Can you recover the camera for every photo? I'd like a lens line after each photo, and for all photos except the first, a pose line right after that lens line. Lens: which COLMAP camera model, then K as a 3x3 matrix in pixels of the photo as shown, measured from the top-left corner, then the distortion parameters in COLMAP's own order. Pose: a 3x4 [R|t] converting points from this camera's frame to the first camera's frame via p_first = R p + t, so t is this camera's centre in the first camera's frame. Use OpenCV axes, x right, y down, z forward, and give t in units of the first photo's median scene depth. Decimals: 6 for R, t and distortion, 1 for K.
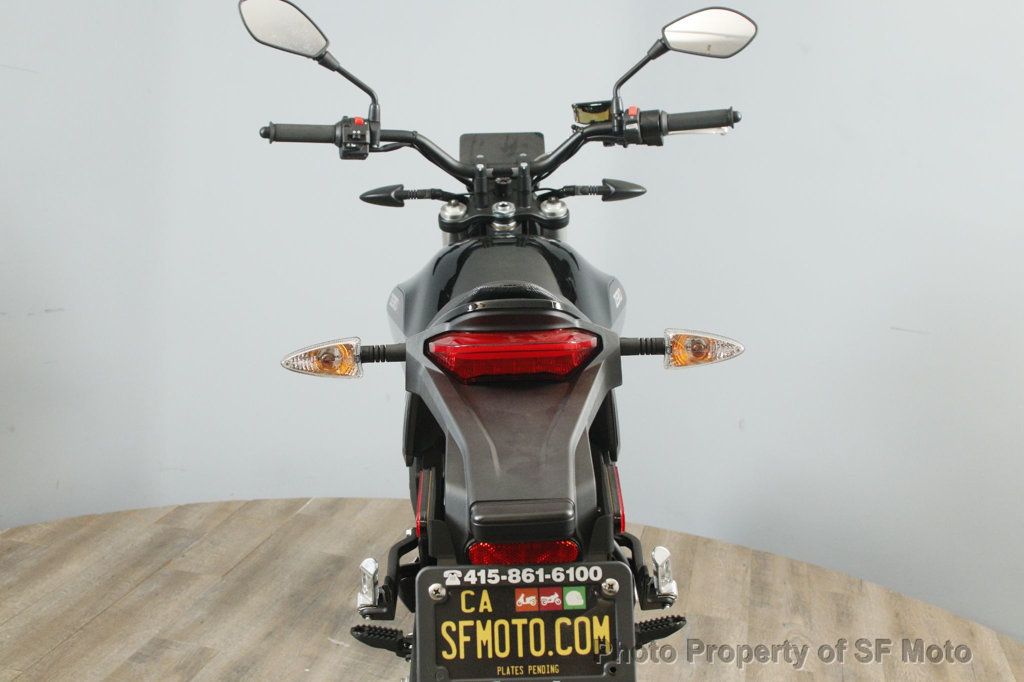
lens RADIAL K [[1322.3, 0, 512.0], [0, 1322.3, 341.0], [0, 0, 1]] dist [-0.154728, 0.040444]
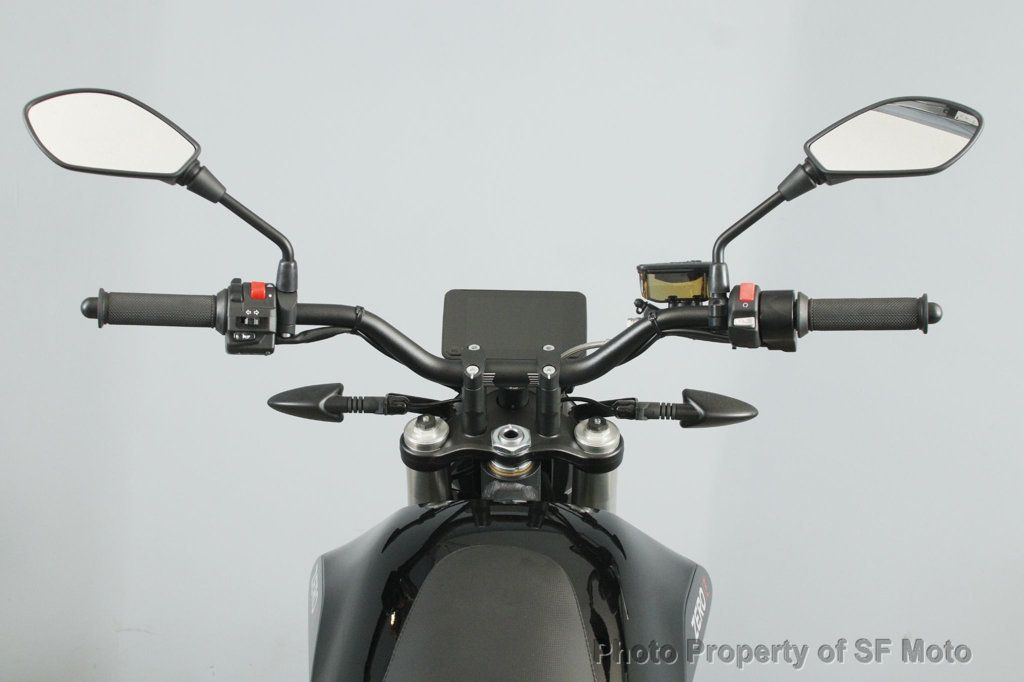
lens RADIAL K [[1322.3, 0, 512.0], [0, 1322.3, 341.0], [0, 0, 1]] dist [-0.154728, 0.040444]
pose [[0.998932, 0.041185, -0.020942, 0.004532], [-0.040919, 0.999079, 0.012945, -0.156197], [0.021455, -0.012075, 0.999697, 0.435729]]
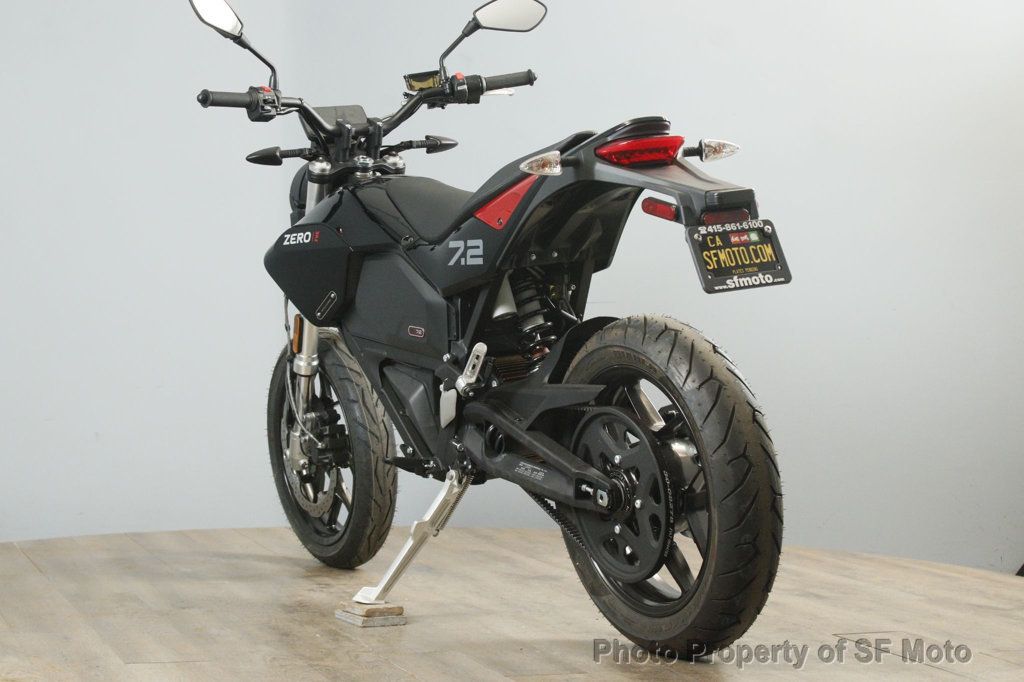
lens RADIAL K [[2016.2, 0, 512.0], [0, 2016.2, 341.0], [0, 0, 1]] dist [0.054008, 0.111481]
pose [[0.869434, -0.089347, 0.485903, -0.846651], [0.156088, 0.982812, -0.098573, 0.283279], [-0.468744, 0.161547, 0.868436, -0.702942]]
